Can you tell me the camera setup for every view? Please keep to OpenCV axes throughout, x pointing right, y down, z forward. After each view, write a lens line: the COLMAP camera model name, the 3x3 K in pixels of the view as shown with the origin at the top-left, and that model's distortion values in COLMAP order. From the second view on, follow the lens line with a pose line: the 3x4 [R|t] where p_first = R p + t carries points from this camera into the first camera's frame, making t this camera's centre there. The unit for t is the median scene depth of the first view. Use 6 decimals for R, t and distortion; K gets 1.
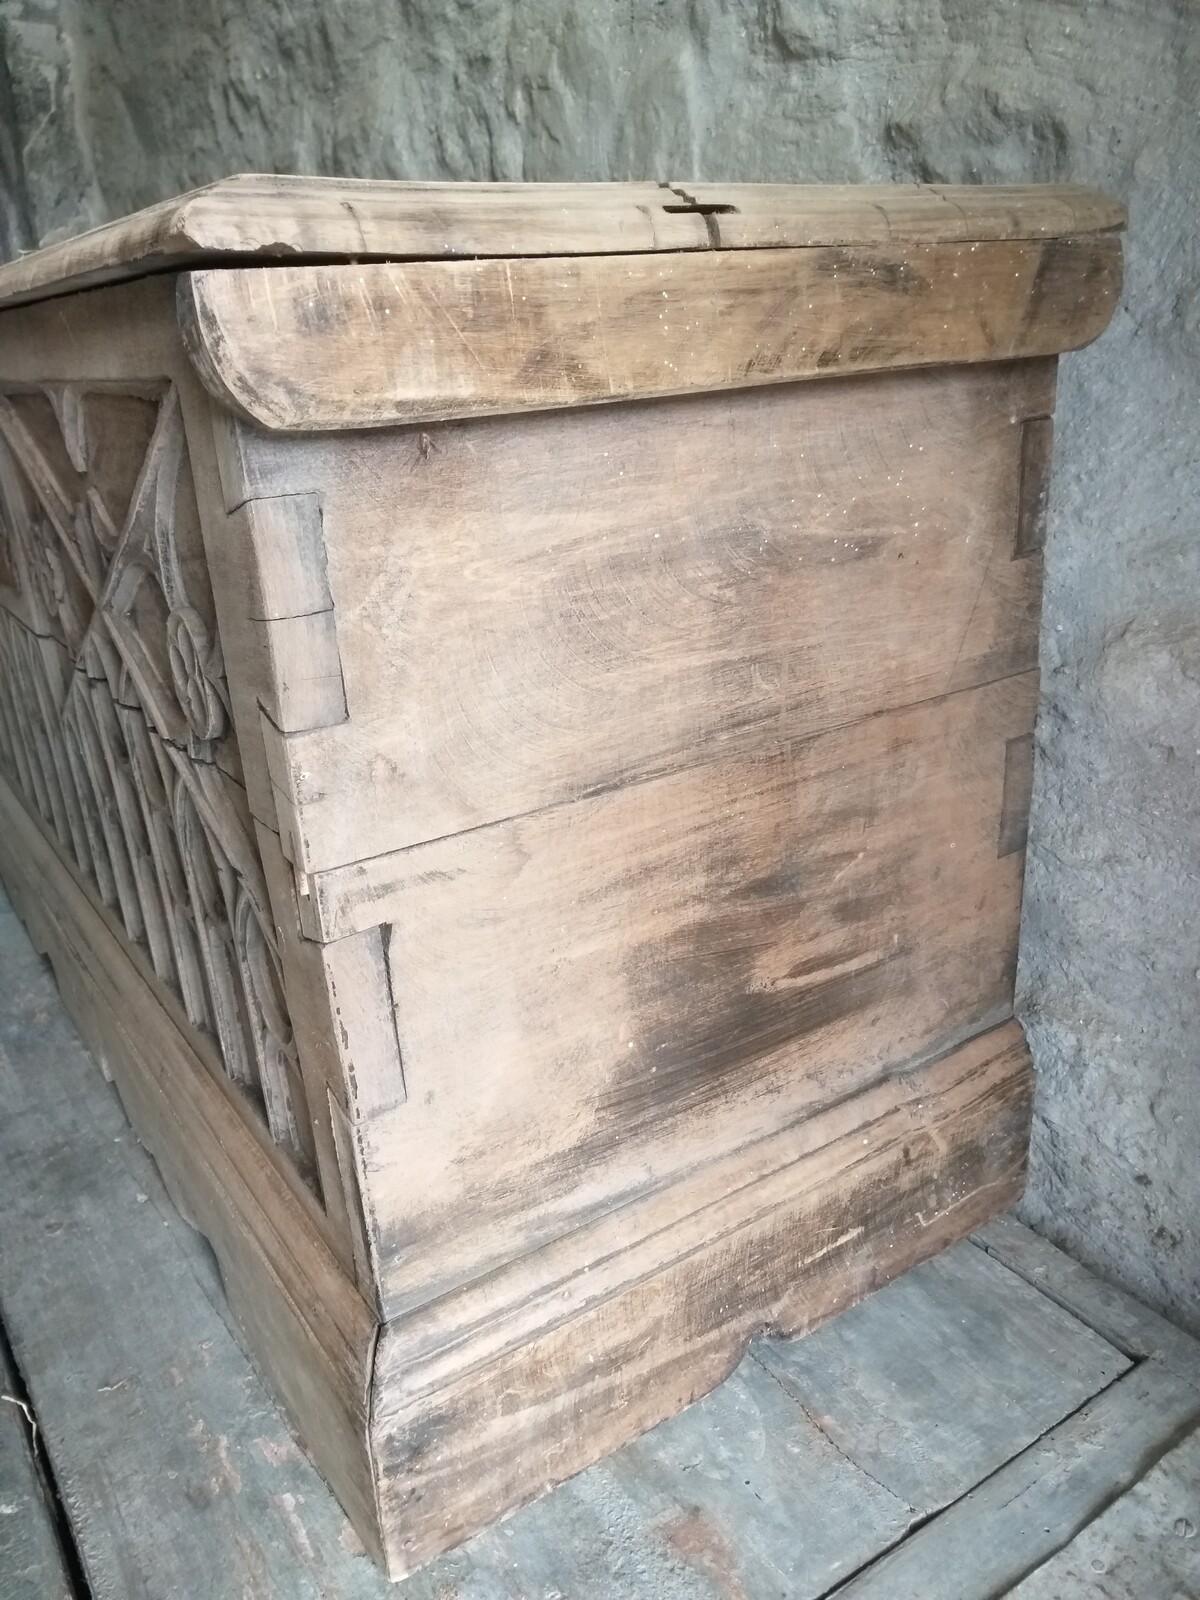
lens RADIAL K [[1248.9, 0, 722.2], [0, 1248.9, 802.0], [0, 0, 1]] dist [0.032427, -0.074740]
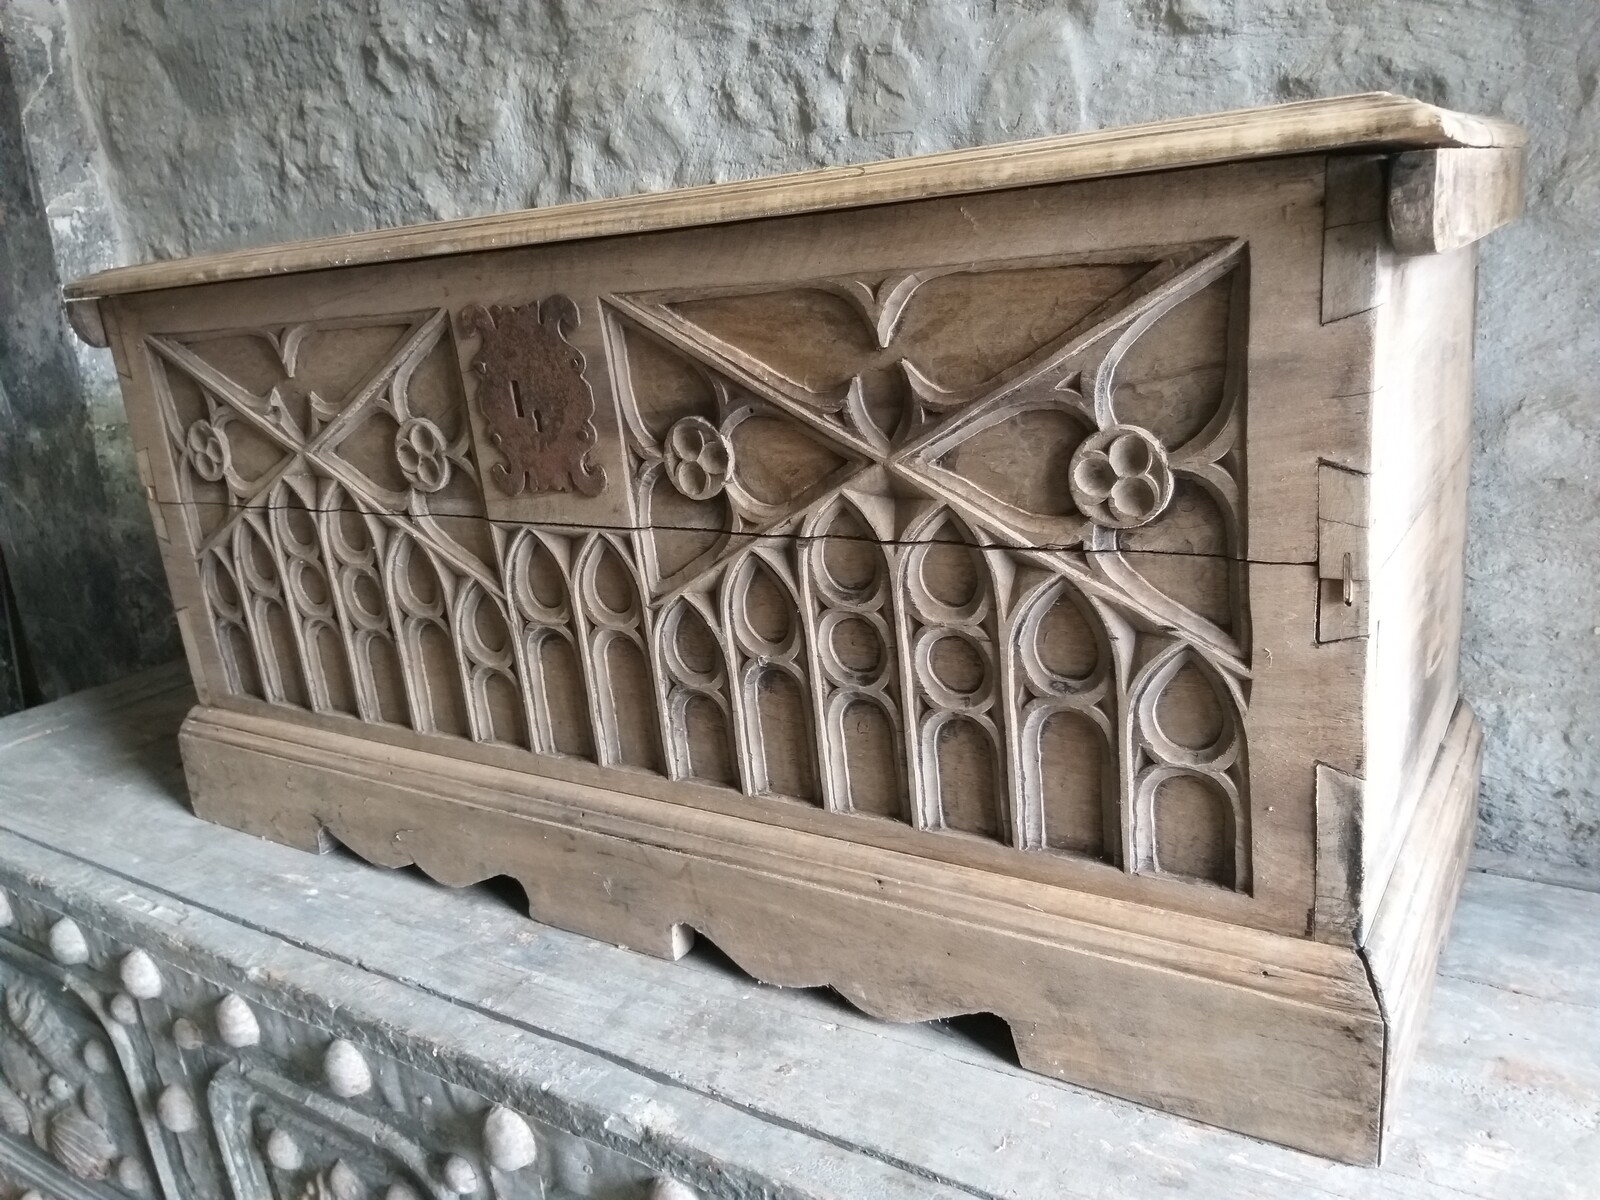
lens RADIAL K [[1248.9, 0, 814.6], [0, 1248.9, 616.1], [0, 0, 1]] dist [0.032427, -0.074740]
pose [[0.920371, -0.145860, 0.362826, -0.908785], [0.185353, 0.979703, -0.076329, 0.057624], [-0.344328, 0.137502, 0.928726, -0.041589]]
